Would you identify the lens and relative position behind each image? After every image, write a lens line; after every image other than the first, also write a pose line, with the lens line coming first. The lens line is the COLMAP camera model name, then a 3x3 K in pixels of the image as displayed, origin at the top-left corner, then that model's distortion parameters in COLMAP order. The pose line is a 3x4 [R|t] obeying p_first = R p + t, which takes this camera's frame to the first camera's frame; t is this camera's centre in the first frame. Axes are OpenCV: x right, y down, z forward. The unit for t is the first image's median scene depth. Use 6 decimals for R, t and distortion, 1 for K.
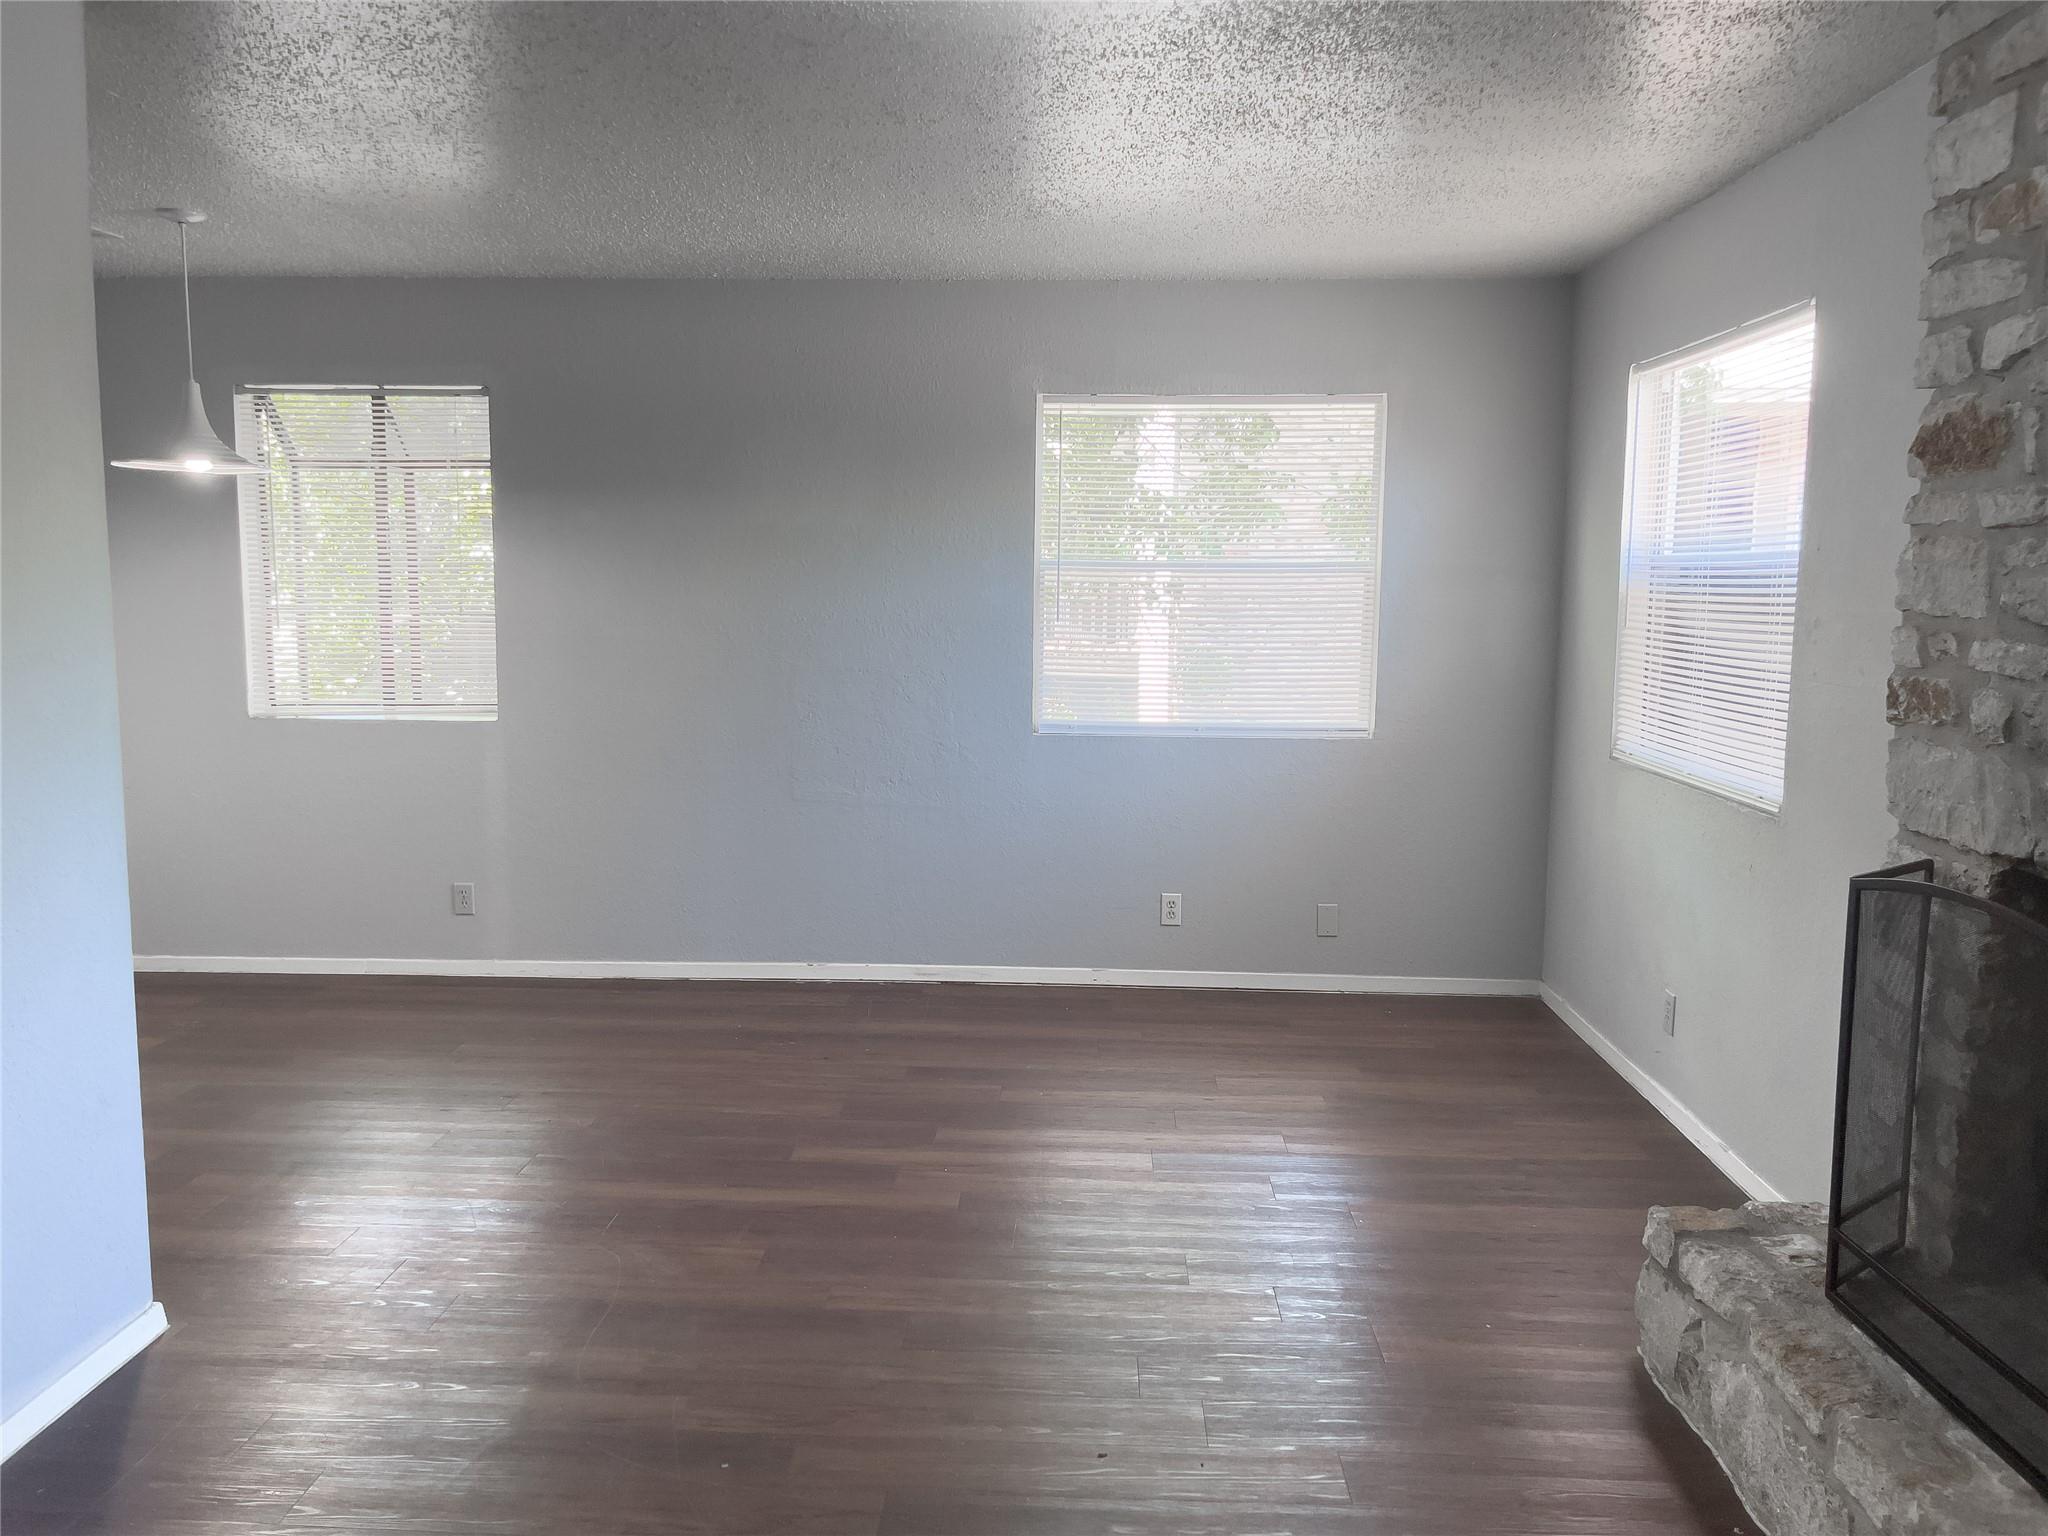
lens RADIAL K [[1562.0, 0, 1037.2], [0, 1562.0, 744.6], [0, 0, 1]] dist [0.055429, -0.050773]
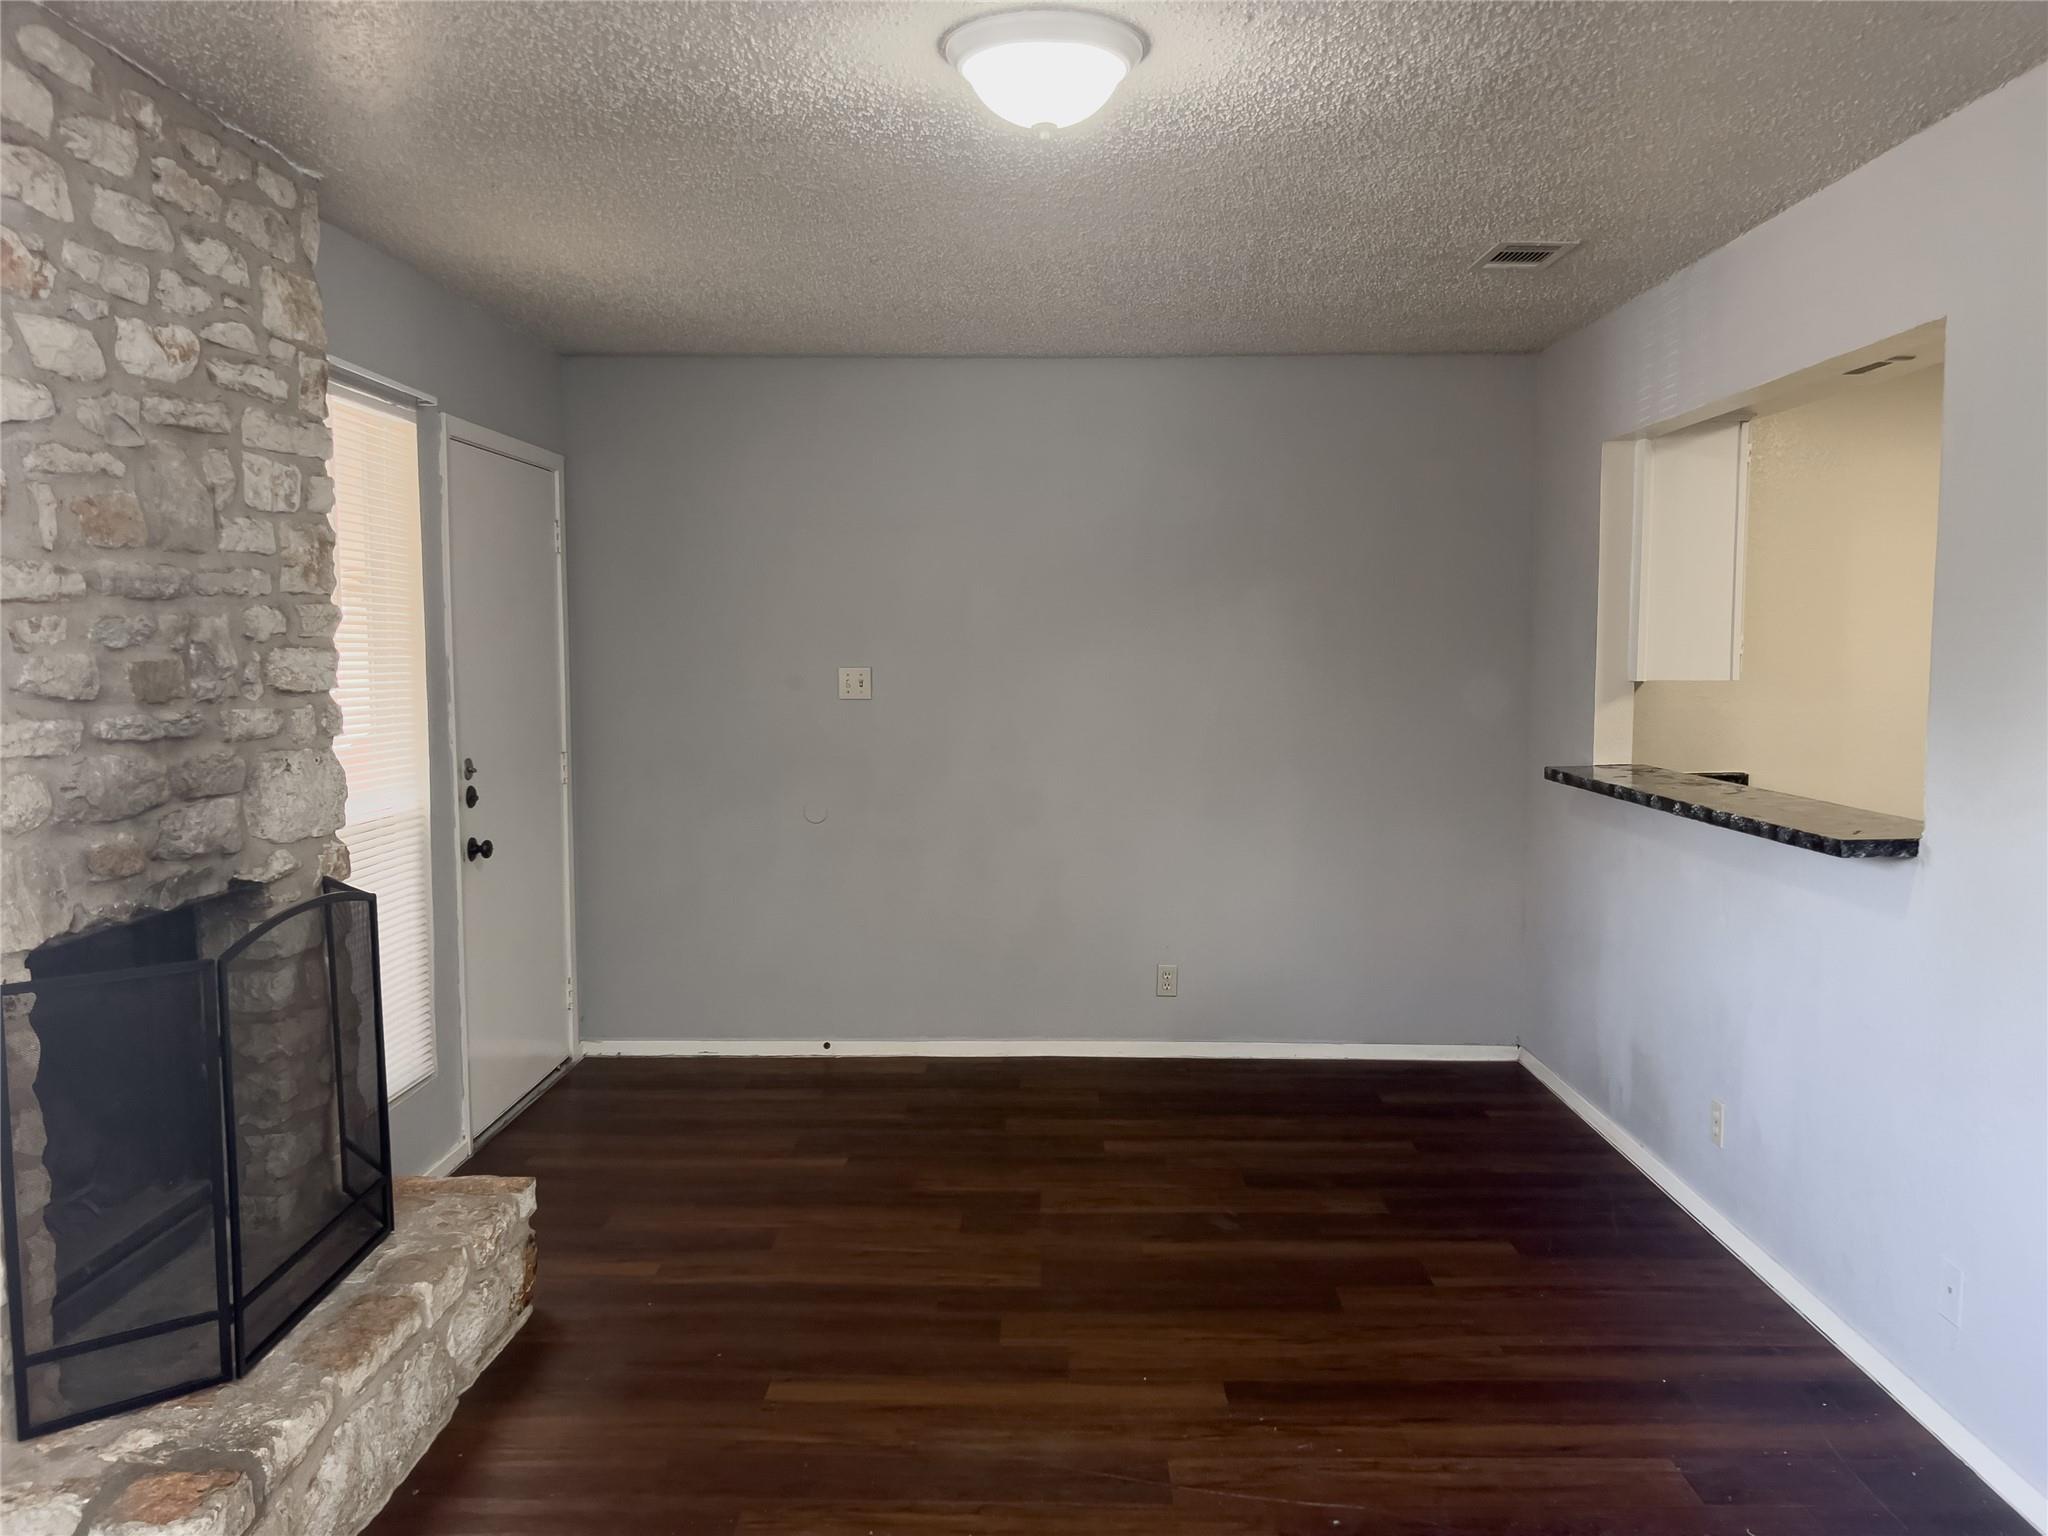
lens RADIAL K [[1562.0, 0, 1028.5], [0, 1562.0, 770.6], [0, 0, 1]] dist [0.055429, -0.050773]
pose [[-0.999859, -0.007140, -0.015226, 0.022660], [-0.009921, 0.981501, 0.191200, -0.219431], [0.013579, 0.191324, -0.981433, 1.905310]]
